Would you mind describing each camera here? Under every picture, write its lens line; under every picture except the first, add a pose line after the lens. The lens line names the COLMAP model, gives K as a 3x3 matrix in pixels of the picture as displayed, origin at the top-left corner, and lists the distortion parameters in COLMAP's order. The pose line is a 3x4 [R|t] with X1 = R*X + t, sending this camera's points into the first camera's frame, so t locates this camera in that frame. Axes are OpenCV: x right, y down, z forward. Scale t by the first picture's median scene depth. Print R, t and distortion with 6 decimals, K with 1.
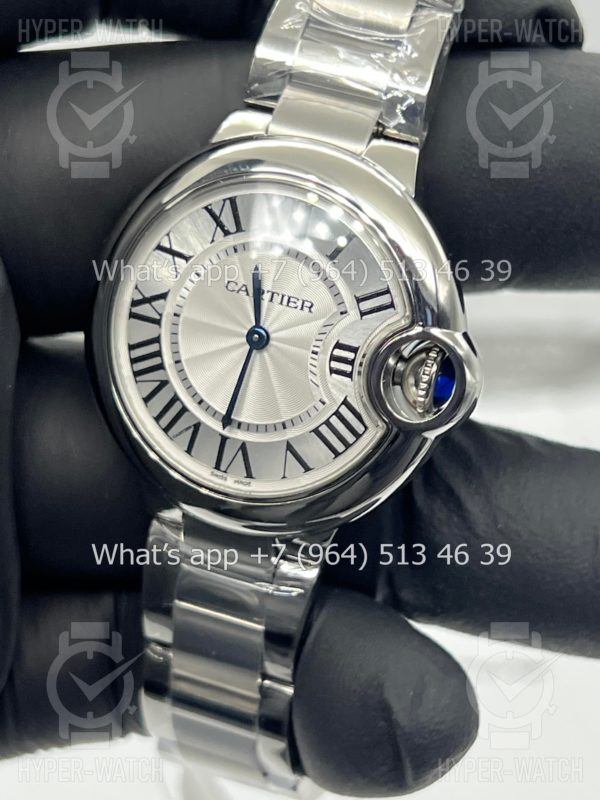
lens RADIAL K [[1923.1, 0, 296.3], [0, 1923.1, 393.3], [0, 0, 1]] dist [0.506788, 0.000000]
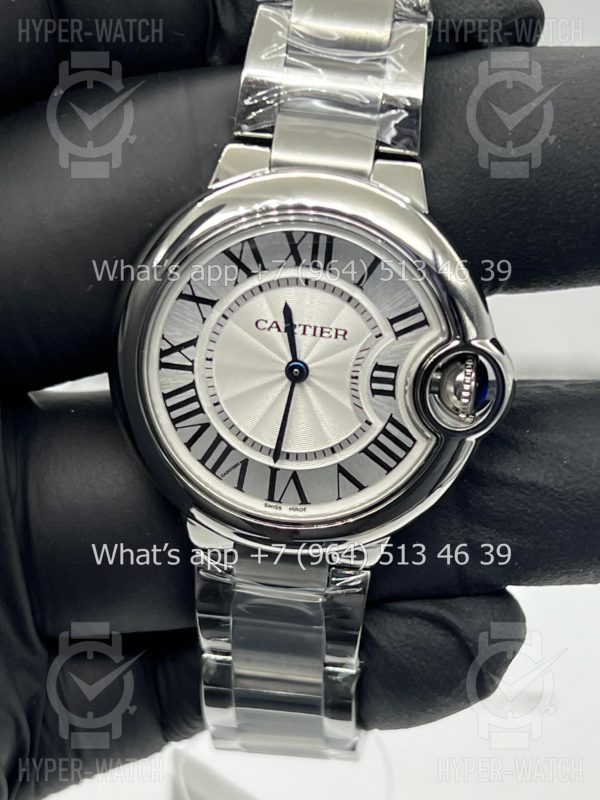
lens RADIAL K [[1923.1, 0, 307.1], [0, 1923.1, 404.3], [0, 0, 1]] dist [0.506788, 0.000000]
pose [[0.969718, -0.170845, 0.174527, -0.195287], [0.149420, 0.980273, 0.129376, -0.142501], [-0.193188, -0.099380, 0.976116, -0.001159]]
